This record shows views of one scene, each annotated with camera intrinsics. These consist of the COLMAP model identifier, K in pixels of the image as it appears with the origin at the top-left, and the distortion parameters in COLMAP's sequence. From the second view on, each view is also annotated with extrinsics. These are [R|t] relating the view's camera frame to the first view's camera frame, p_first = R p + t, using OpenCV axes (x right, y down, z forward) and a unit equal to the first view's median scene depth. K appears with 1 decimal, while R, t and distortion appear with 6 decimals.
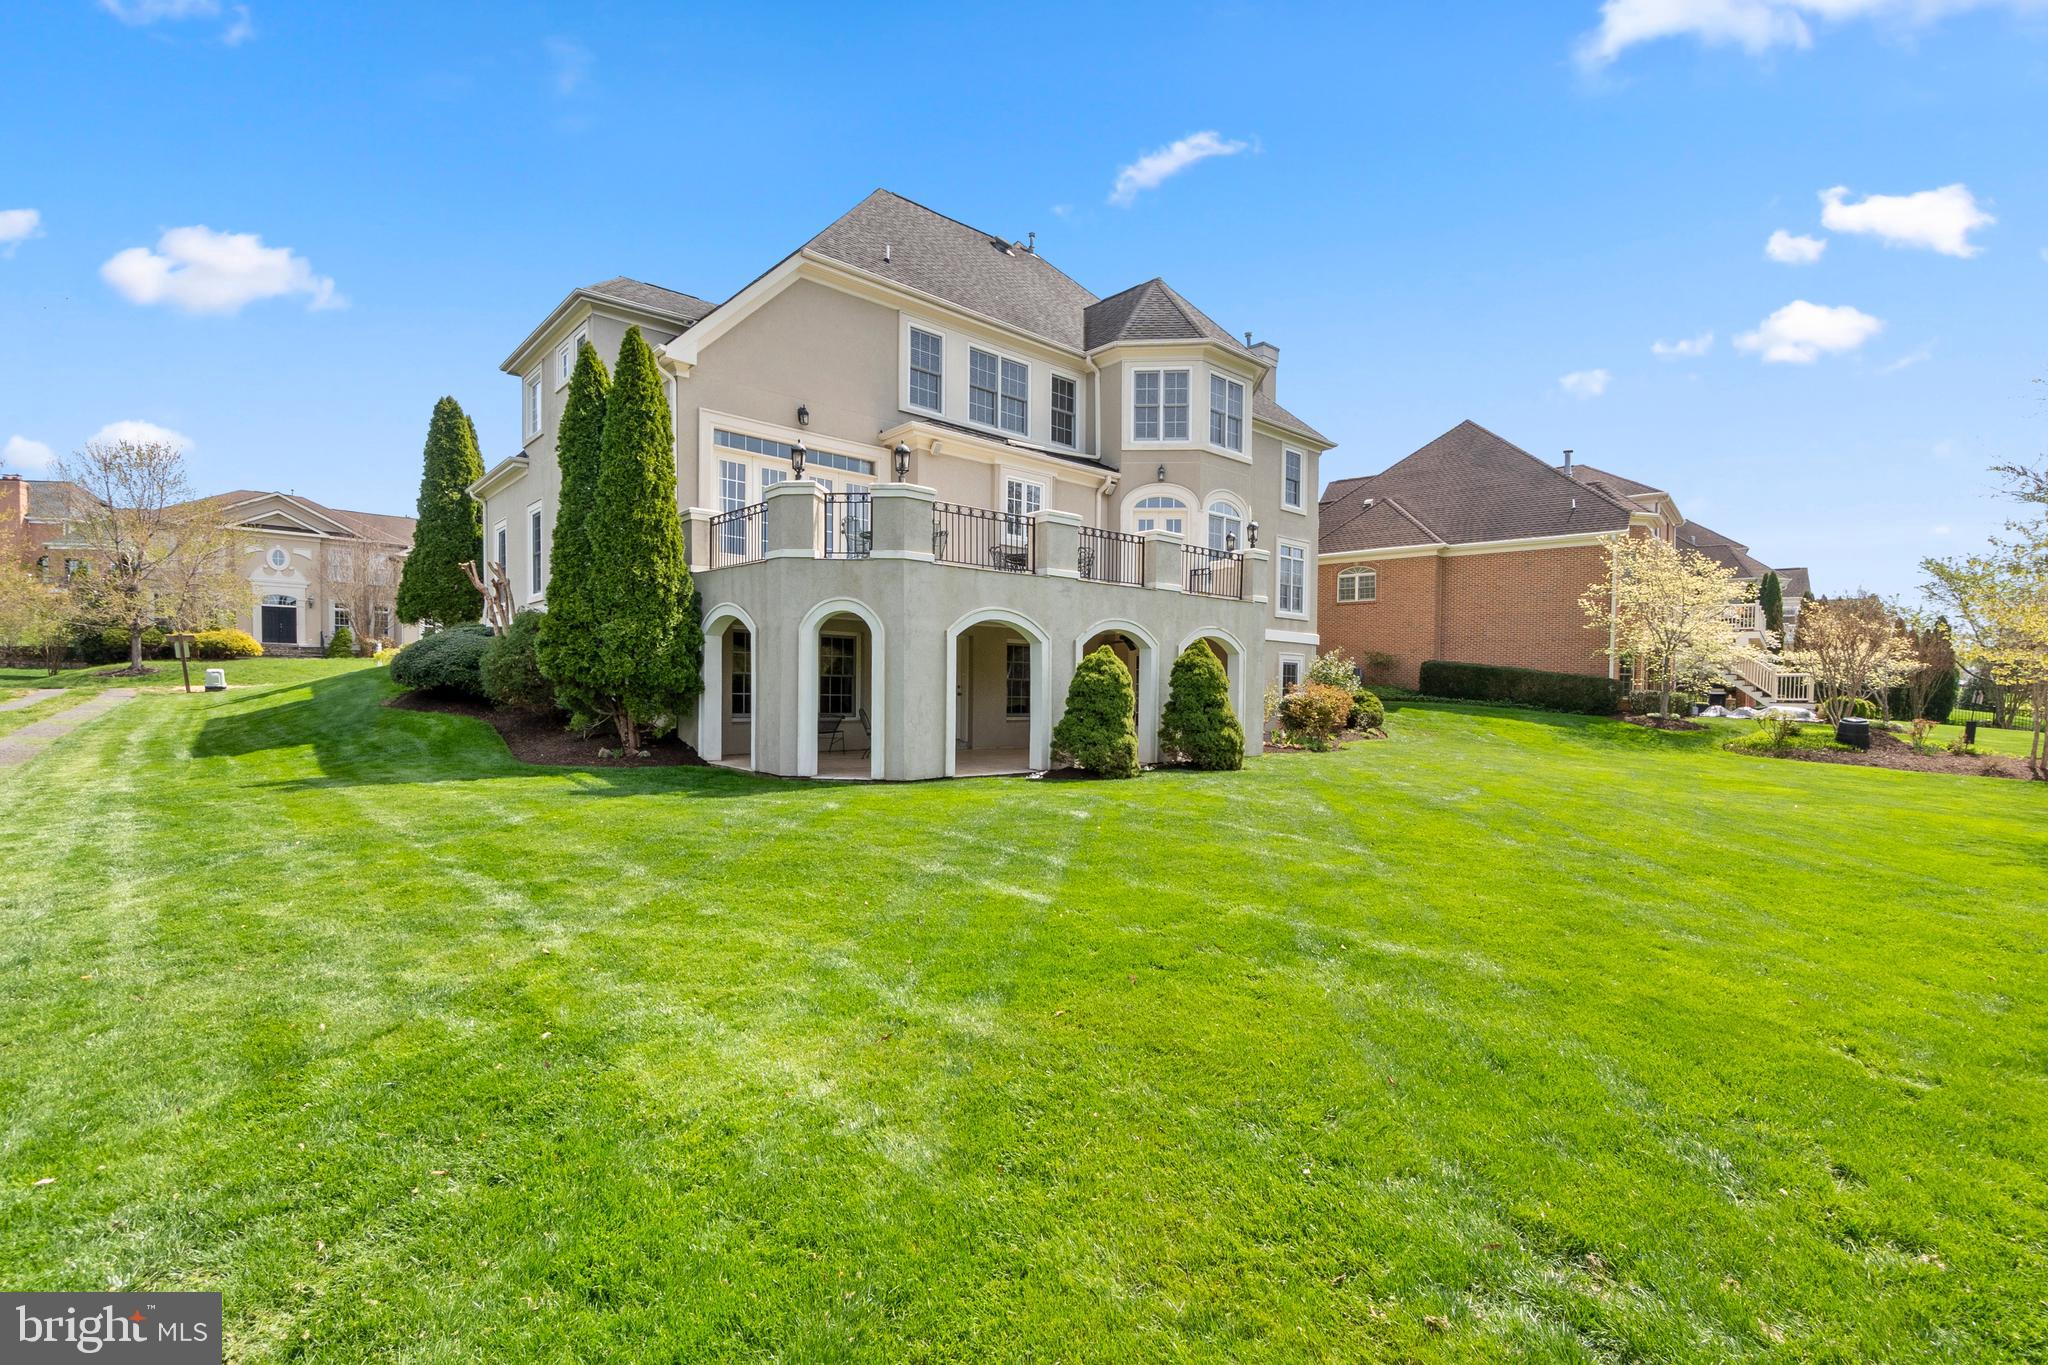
lens RADIAL K [[935.0, 0, 1026.4], [0, 935.0, 721.8], [0, 0, 1]] dist [-0.000488, -0.000027]
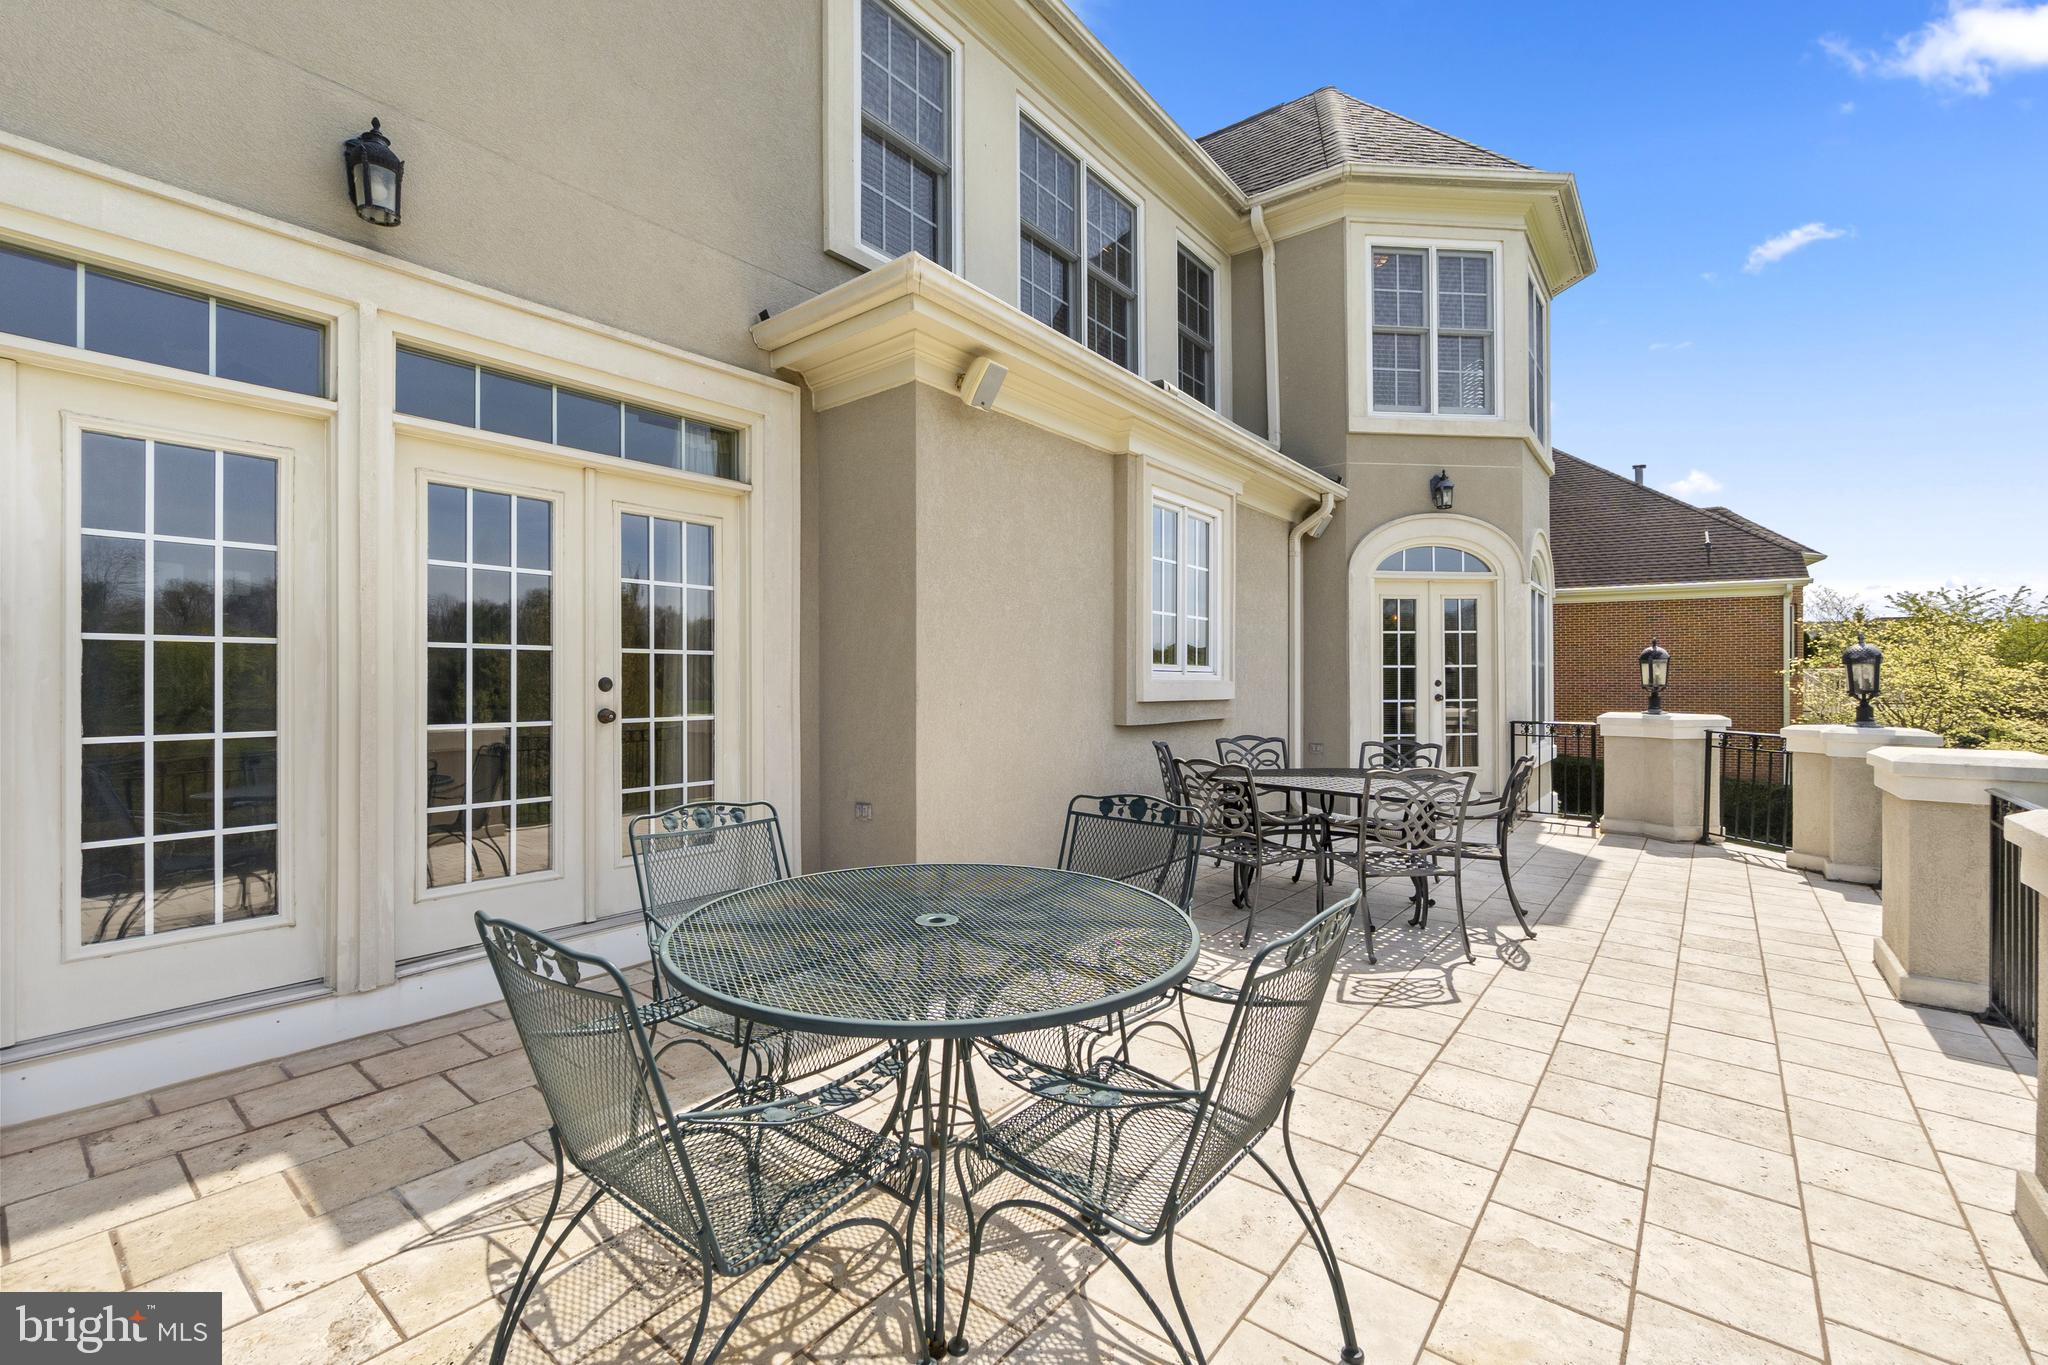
lens RADIAL K [[870.0, 0, 1001.2], [0, 870.0, 679.7], [0, 0, 1]] dist [0.001345, 0.000042]
pose [[0.987505, -0.010248, 0.157252, -0.111559], [0.014900, 0.999485, -0.028434, -0.173025], [-0.156879, 0.030421, 0.987149, 0.648934]]
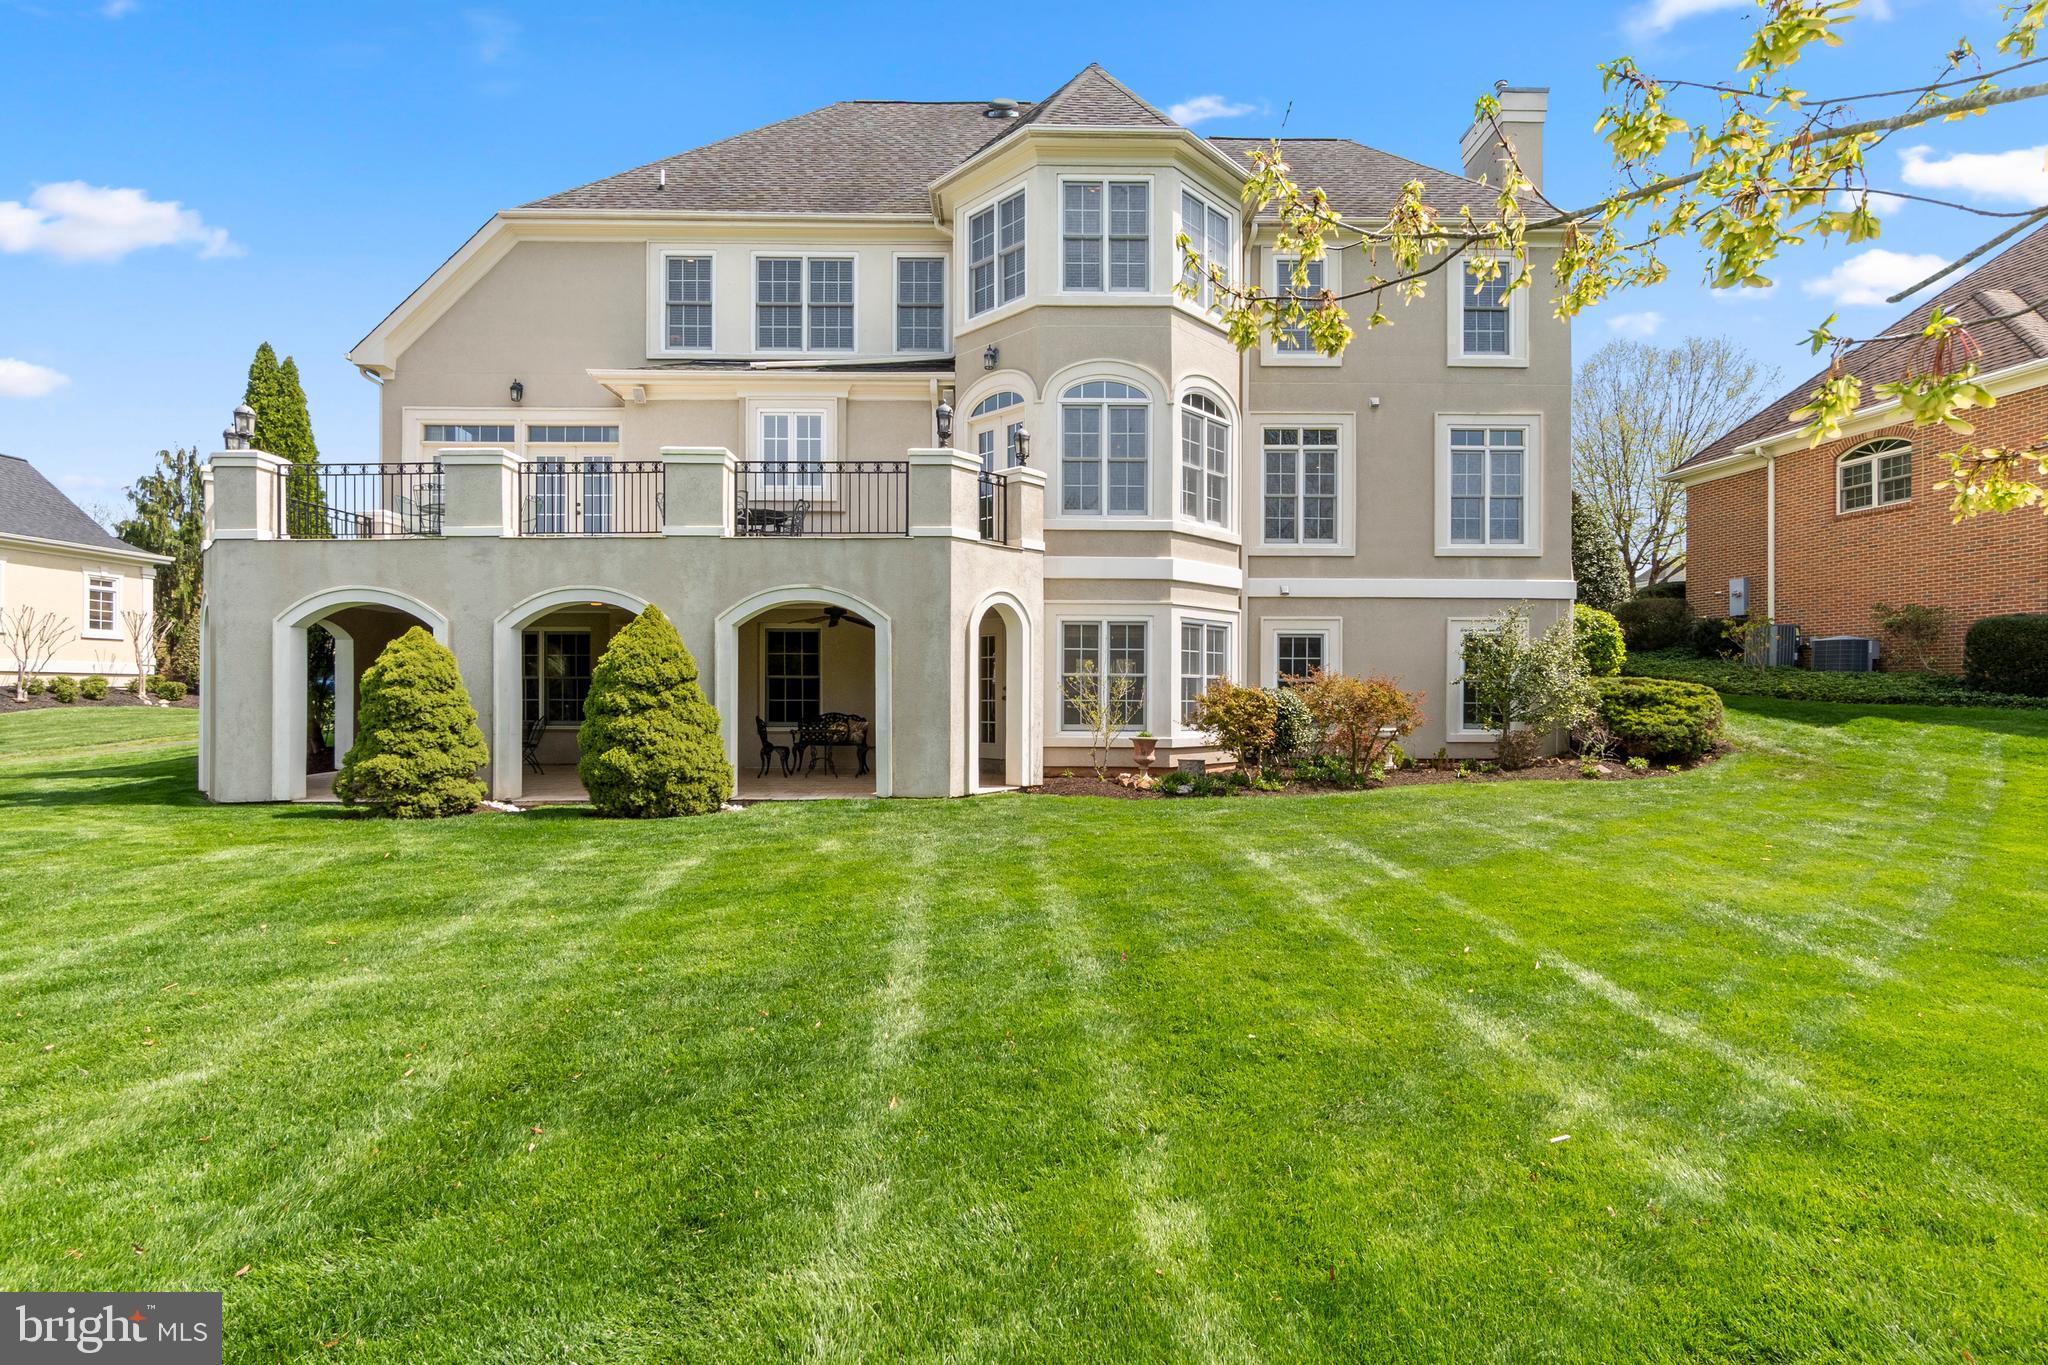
lens RADIAL K [[934.4, 0, 1024.0], [0, 934.4, 682.5], [0, 0, 1]] dist [-0.000125, -0.000466]
pose [[0.748627, -0.012987, -0.662864, 0.592924], [-0.013438, 0.999305, -0.034756, -0.015013], [0.662855, 0.034927, 0.747933, 0.531357]]
